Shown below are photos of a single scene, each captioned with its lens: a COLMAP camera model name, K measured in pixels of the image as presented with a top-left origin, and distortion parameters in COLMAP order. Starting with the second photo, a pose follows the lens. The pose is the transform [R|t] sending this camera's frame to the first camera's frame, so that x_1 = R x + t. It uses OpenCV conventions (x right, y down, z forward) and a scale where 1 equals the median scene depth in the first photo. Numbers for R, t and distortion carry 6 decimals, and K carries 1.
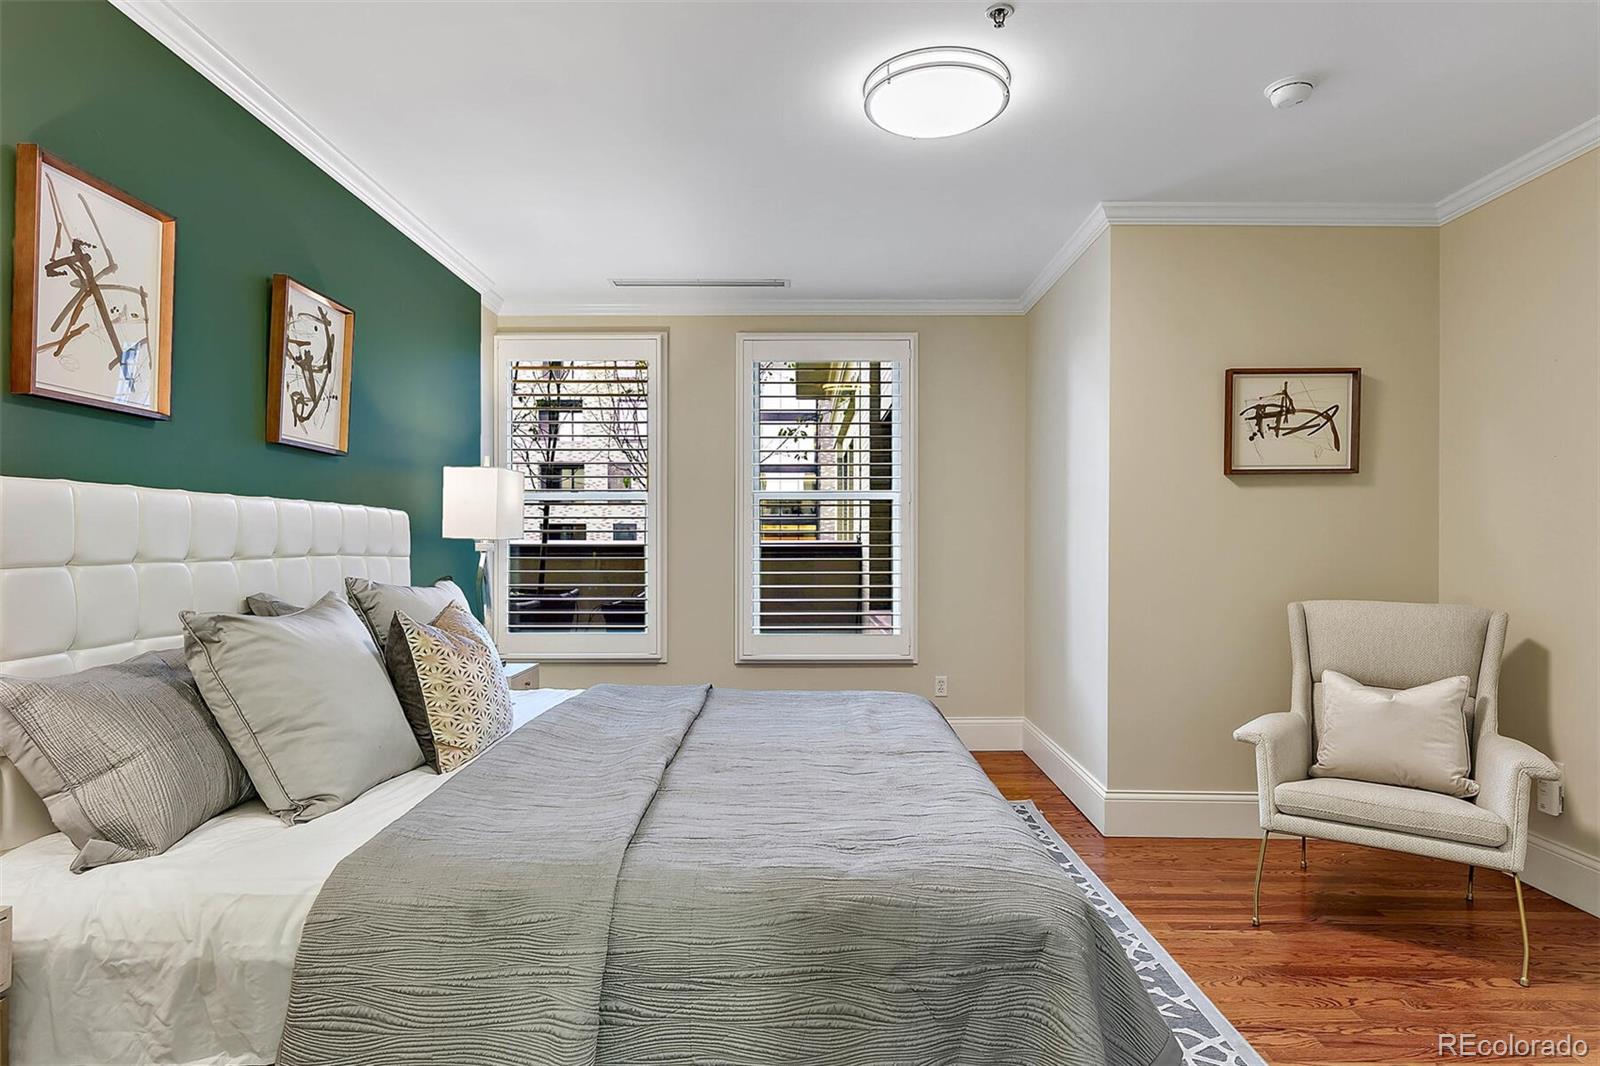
lens RADIAL K [[885.8, 0, 803.7], [0, 885.8, 542.2], [0, 0, 1]] dist [0.005599, -0.002704]
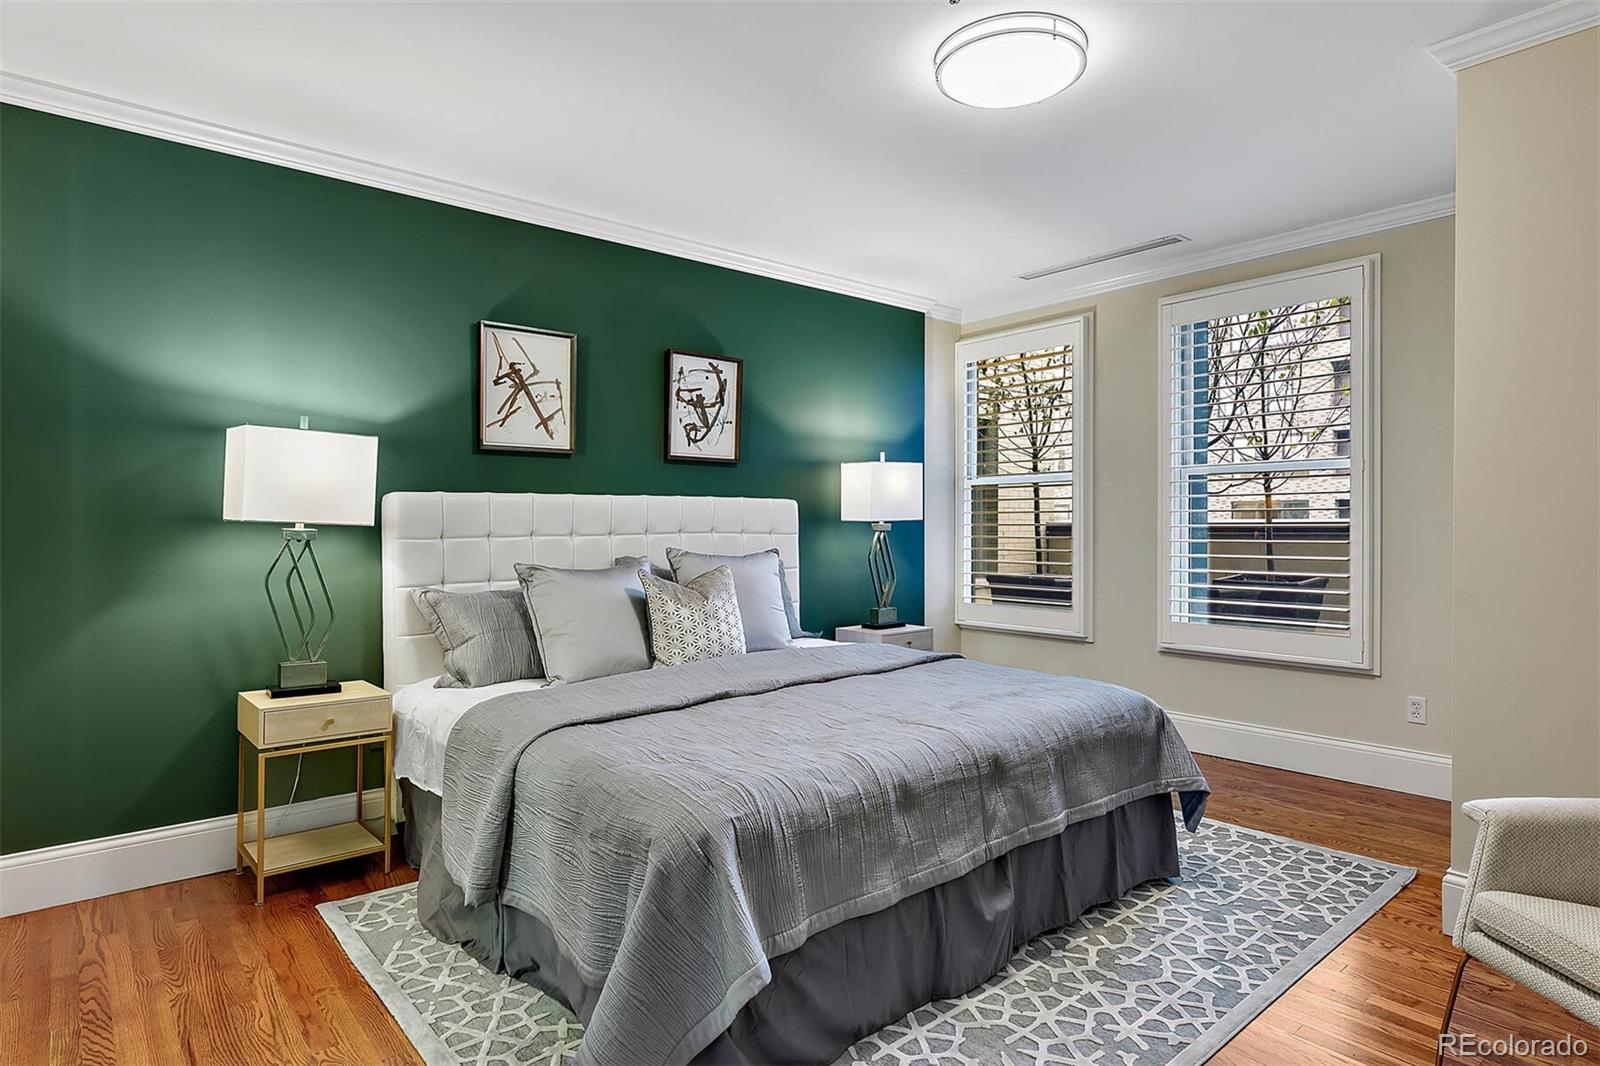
lens RADIAL K [[885.8, 0, 803.0], [0, 885.8, 522.9], [0, 0, 1]] dist [0.005599, -0.002704]
pose [[0.647730, -0.002636, -0.761865, 0.675966], [0.004487, 0.999990, 0.000355, -0.001496], [0.761857, -0.003649, 0.647735, 0.176533]]
